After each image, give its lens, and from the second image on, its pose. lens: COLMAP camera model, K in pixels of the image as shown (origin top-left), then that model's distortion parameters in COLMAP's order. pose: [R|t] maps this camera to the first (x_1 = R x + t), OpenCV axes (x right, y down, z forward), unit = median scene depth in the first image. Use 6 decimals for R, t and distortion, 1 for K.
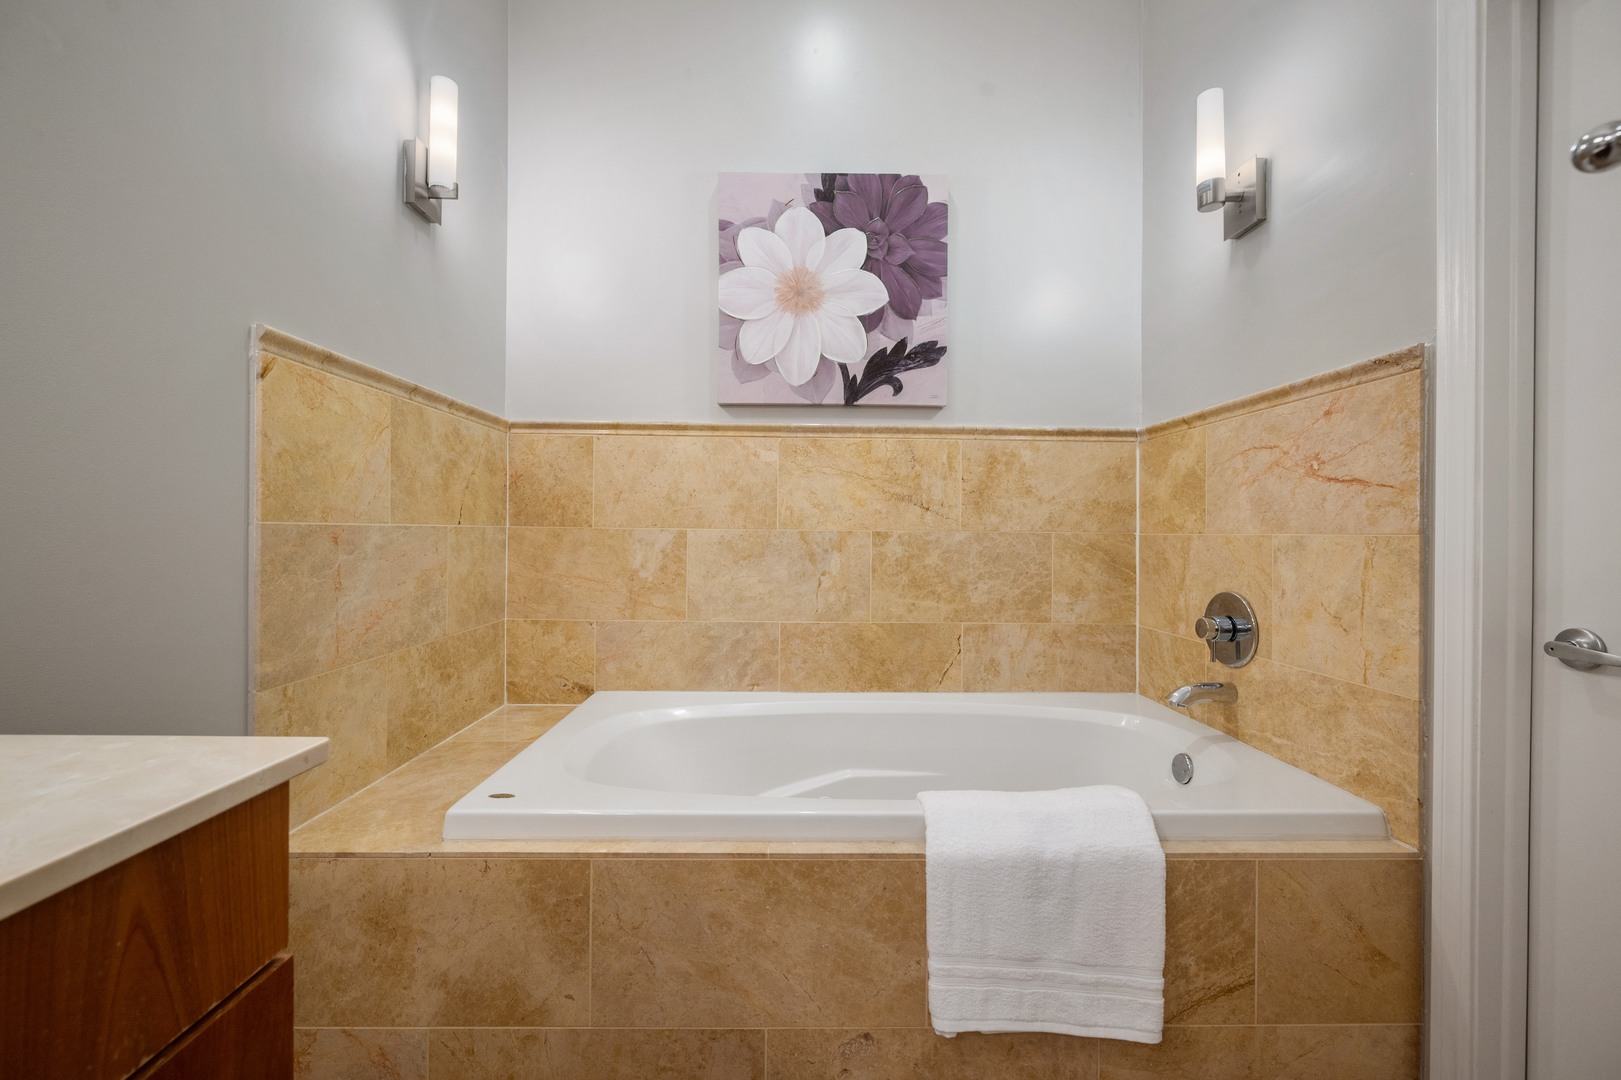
lens RADIAL K [[638.0, 0, 807.5], [0, 638.0, 535.4], [0, 0, 1]] dist [-0.000539, 0.001309]
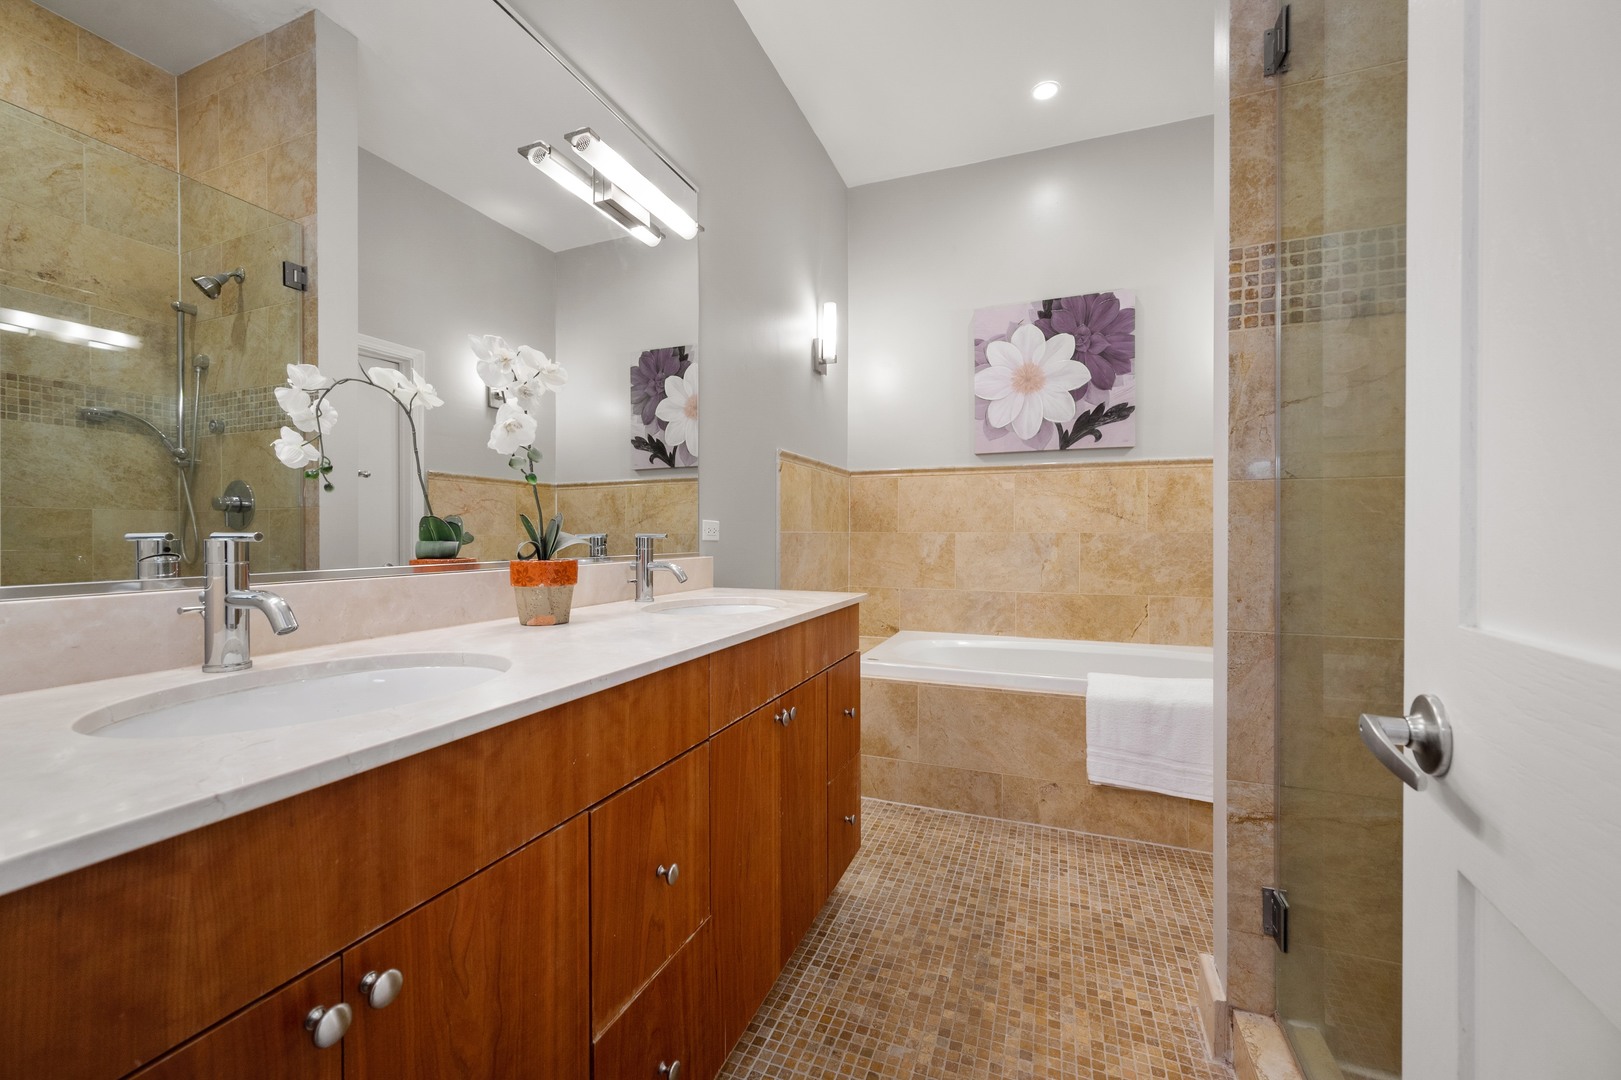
lens RADIAL K [[638.0, 0, 805.8], [0, 638.0, 539.1], [0, 0, 1]] dist [-0.000539, 0.001309]
pose [[0.924695, -0.005577, -0.380667, 0.076333], [0.006316, 0.999980, 0.000692, 0.002925], [0.380656, -0.003044, 0.924712, -0.639190]]
